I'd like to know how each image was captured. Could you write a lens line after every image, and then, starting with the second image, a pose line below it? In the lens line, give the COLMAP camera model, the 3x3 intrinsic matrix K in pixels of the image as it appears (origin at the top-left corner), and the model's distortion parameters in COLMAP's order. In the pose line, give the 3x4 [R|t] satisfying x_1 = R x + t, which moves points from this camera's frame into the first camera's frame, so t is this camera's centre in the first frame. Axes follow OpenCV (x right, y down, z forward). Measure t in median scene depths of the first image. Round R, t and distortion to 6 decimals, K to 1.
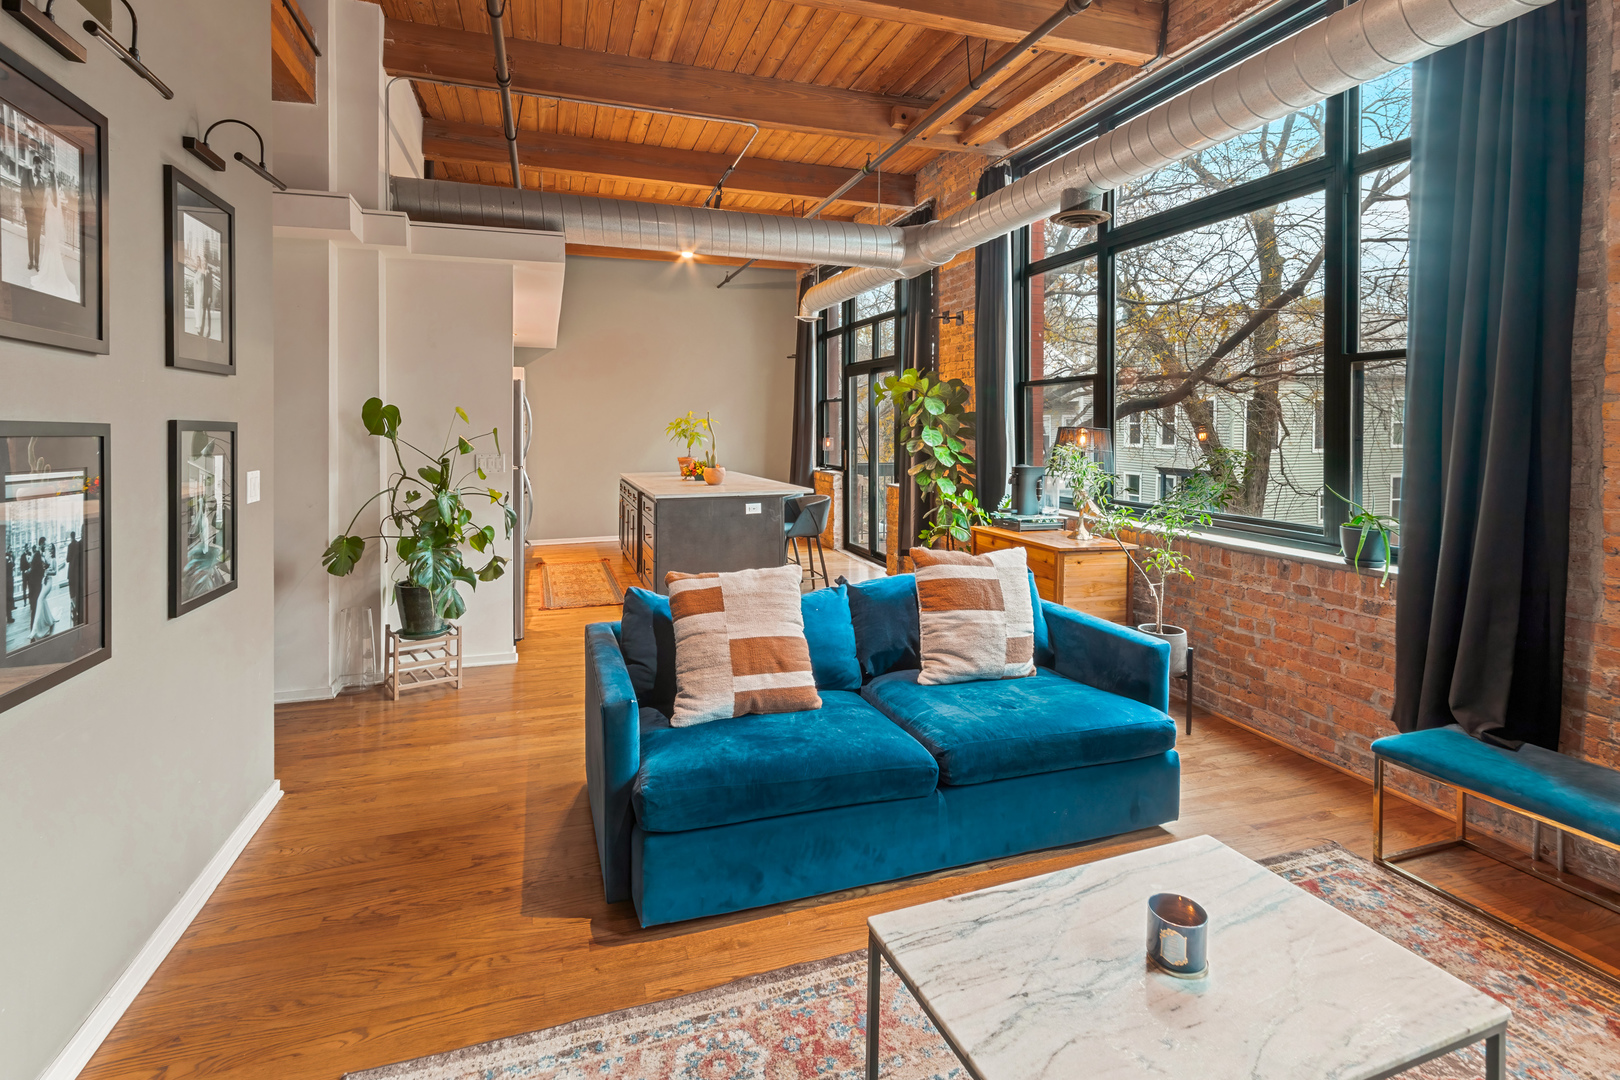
lens RADIAL K [[794.1, 0, 809.0], [0, 794.1, 440.6], [0, 0, 1]] dist [0.009113, 0.003045]
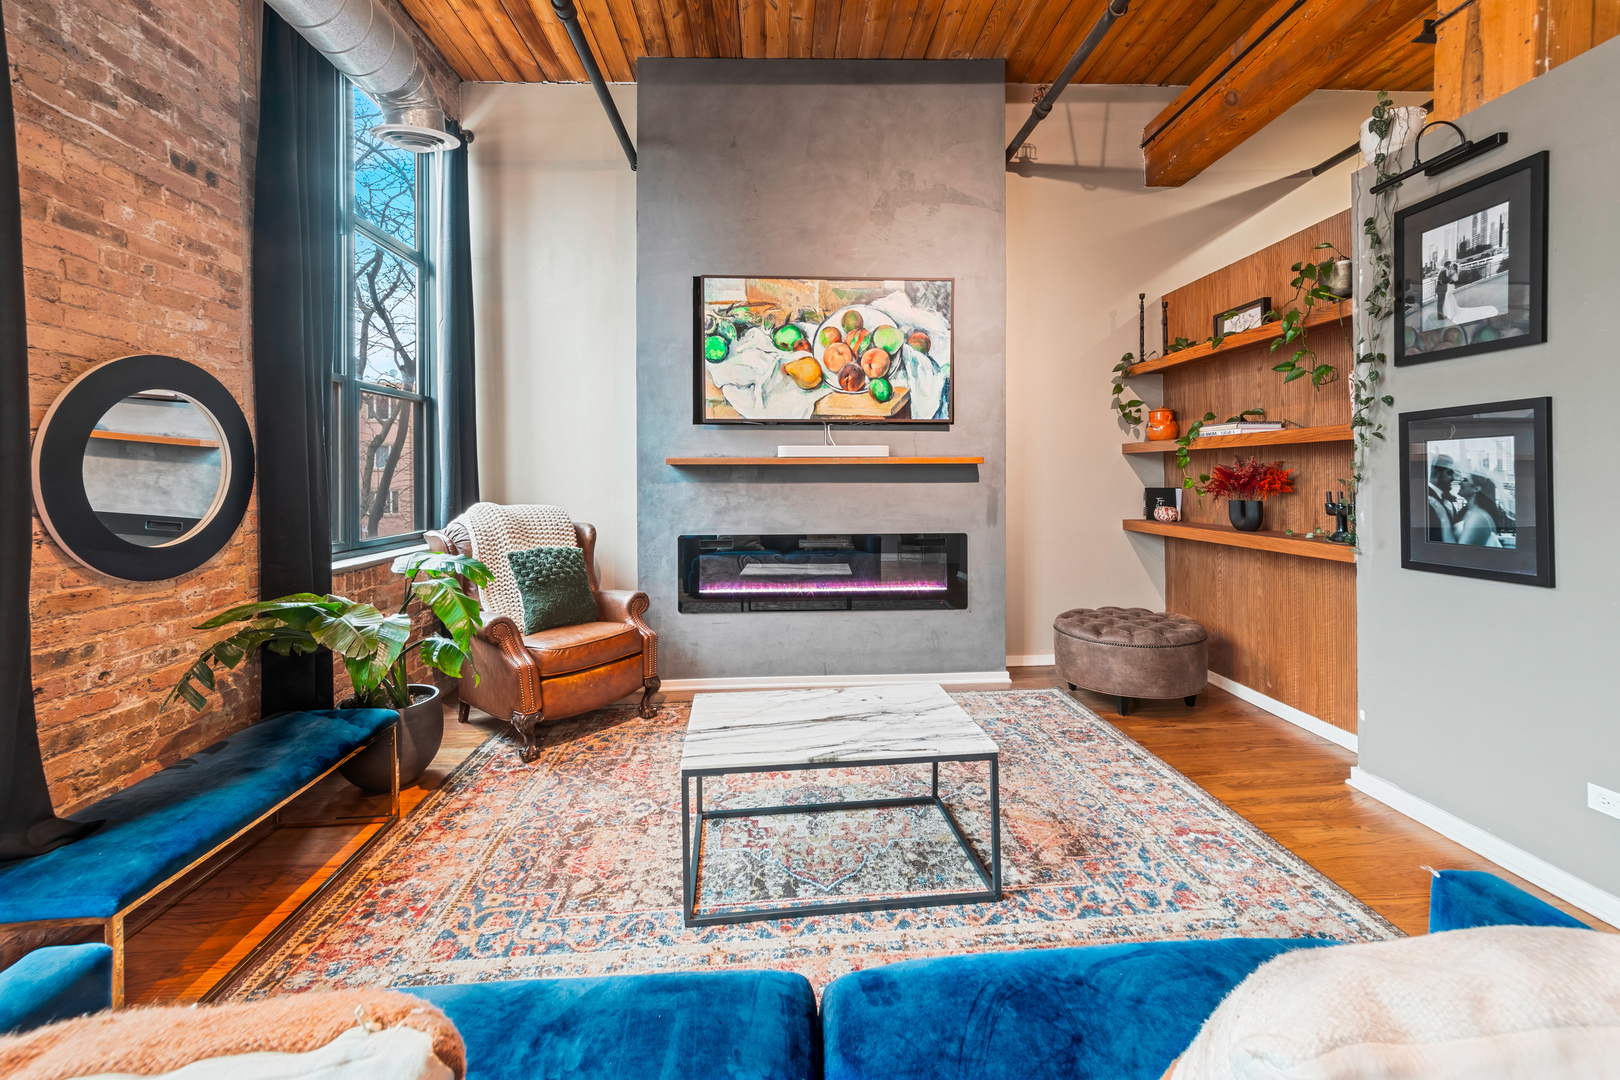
lens RADIAL K [[658.4, 0, 817.9], [0, 658.4, 477.7], [0, 0, 1]] dist [-0.012249, 0.004714]
pose [[-0.965407, 0.009834, 0.260561, 0.031372], [0.015494, 0.999686, 0.019679, 0.034957], [-0.260285, 0.023036, -0.965257, 0.966114]]
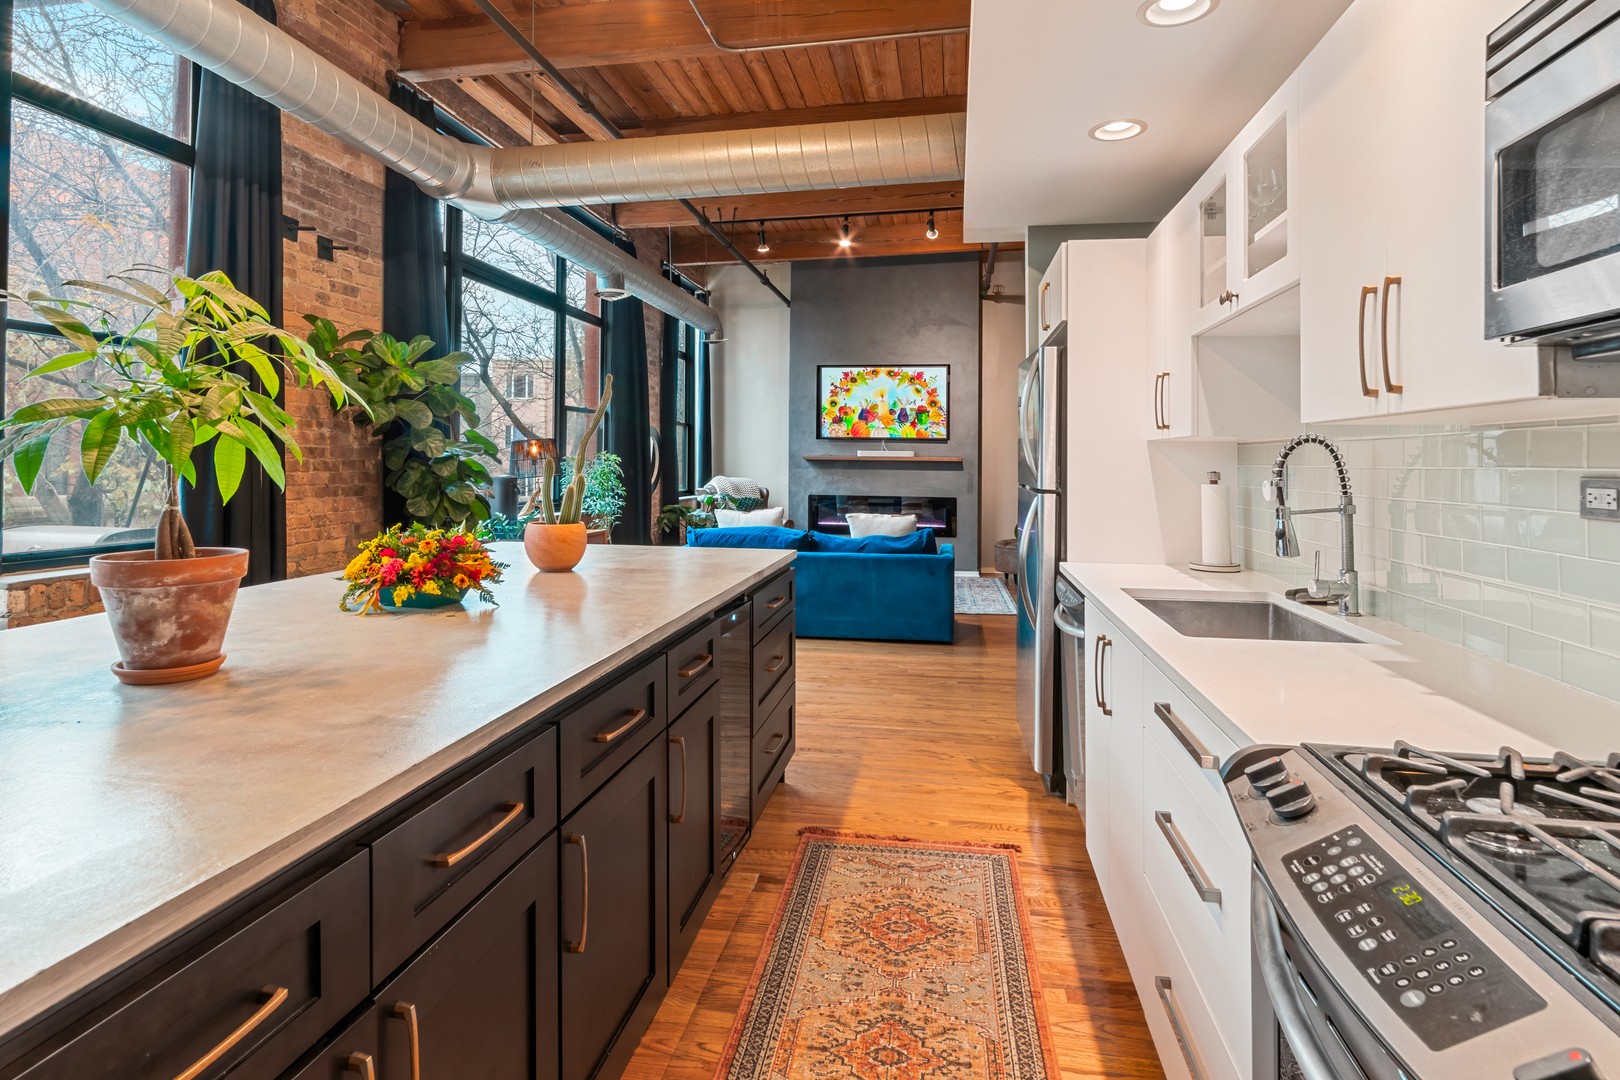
lens RADIAL K [[837.9, 0, 809.5], [0, 837.9, 531.6], [0, 0, 1]] dist [-0.031317, -0.000647]
pose [[-0.885426, -0.041129, 0.462956, -0.760210], [0.004318, 0.995306, 0.096680, 0.001325], [-0.464759, 0.087602, -0.881093, 2.443227]]
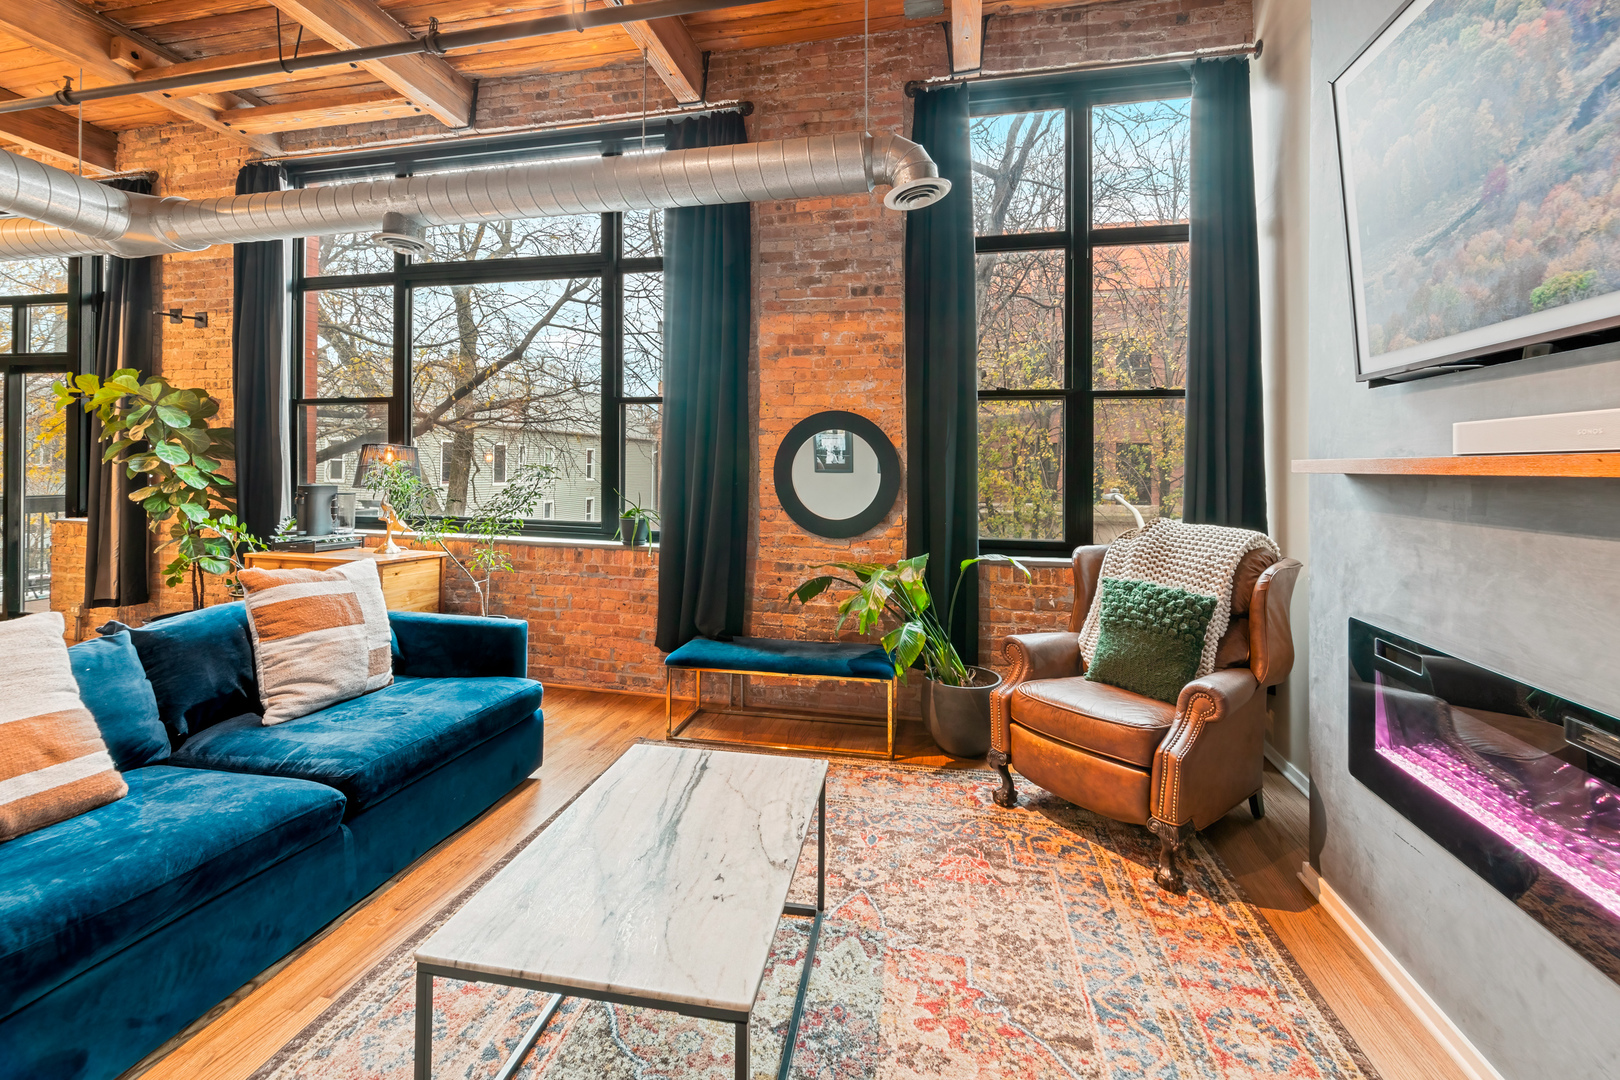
lens RADIAL K [[658.4, 0, 812.7], [0, 658.4, 467.1], [0, 0, 1]] dist [-0.012249, 0.004714]
pose [[0.509803, 0.013669, 0.860183, -0.142283], [0.001576, 0.999857, -0.016822, 0.034215], [-0.860290, 0.009932, 0.509709, 0.110675]]
